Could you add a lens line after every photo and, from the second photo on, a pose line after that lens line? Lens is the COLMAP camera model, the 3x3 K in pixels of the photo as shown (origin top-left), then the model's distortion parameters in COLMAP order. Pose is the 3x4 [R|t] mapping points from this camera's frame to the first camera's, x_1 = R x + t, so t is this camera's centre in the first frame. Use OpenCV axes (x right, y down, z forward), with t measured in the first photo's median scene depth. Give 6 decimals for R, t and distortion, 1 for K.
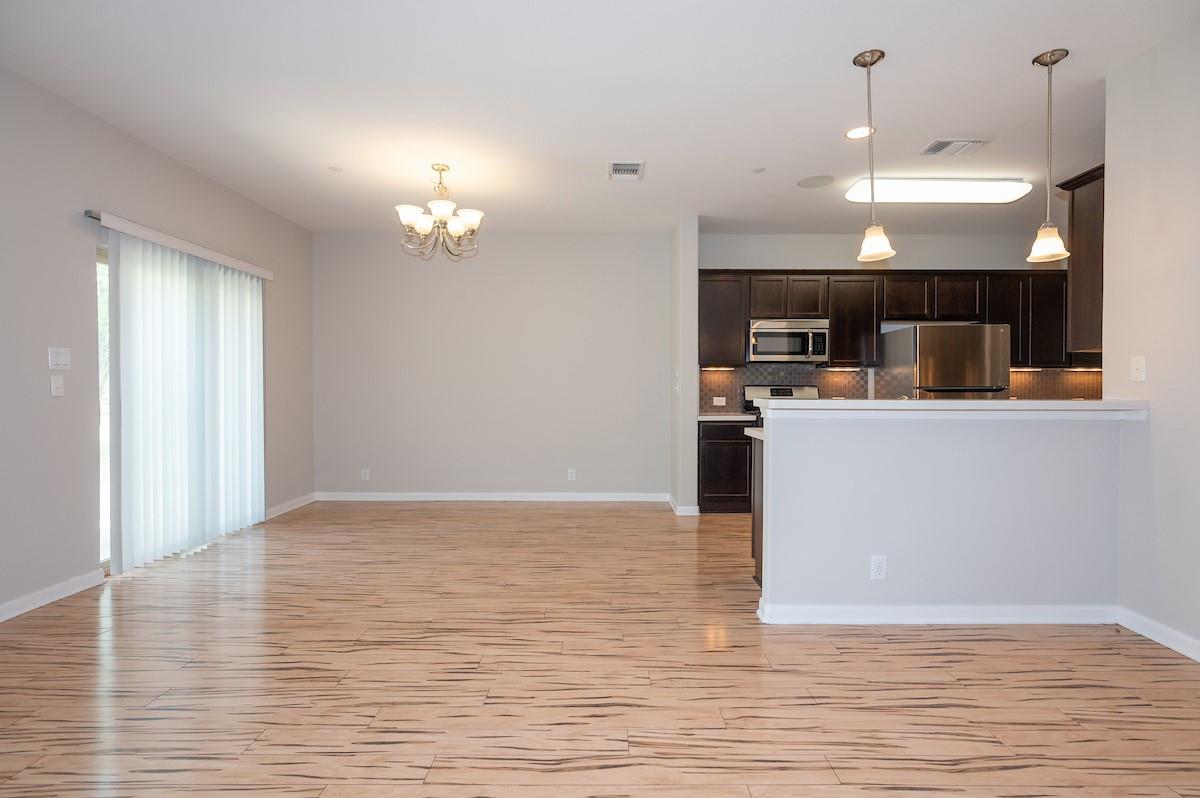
lens RADIAL K [[586.7, 0, 603.3], [0, 586.7, 395.3], [0, 0, 1]] dist [0.004956, -0.000989]
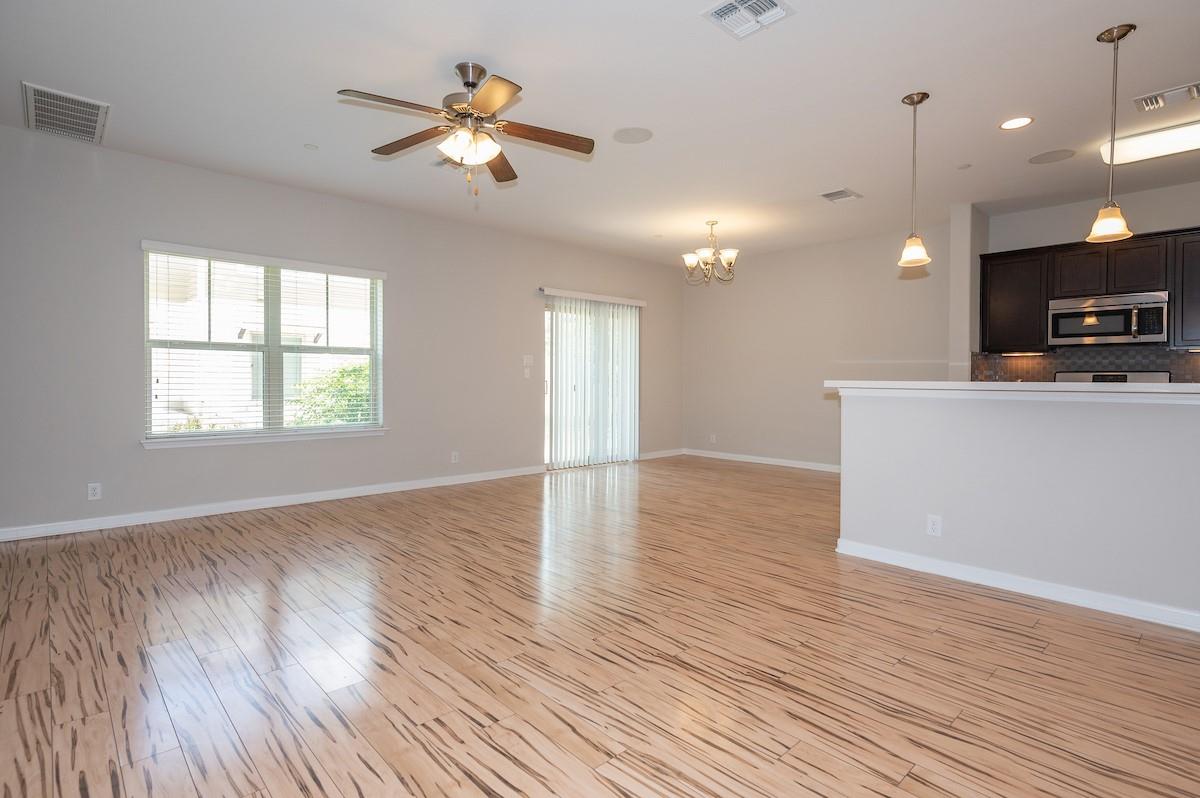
lens RADIAL K [[586.7, 0, 607.9], [0, 586.7, 389.7], [0, 0, 1]] dist [0.004956, -0.000989]
pose [[0.696054, 0.014081, -0.717852, 0.737897], [-0.008680, 0.999900, 0.011197, 0.012528], [0.717937, -0.001563, 0.696106, -0.241925]]
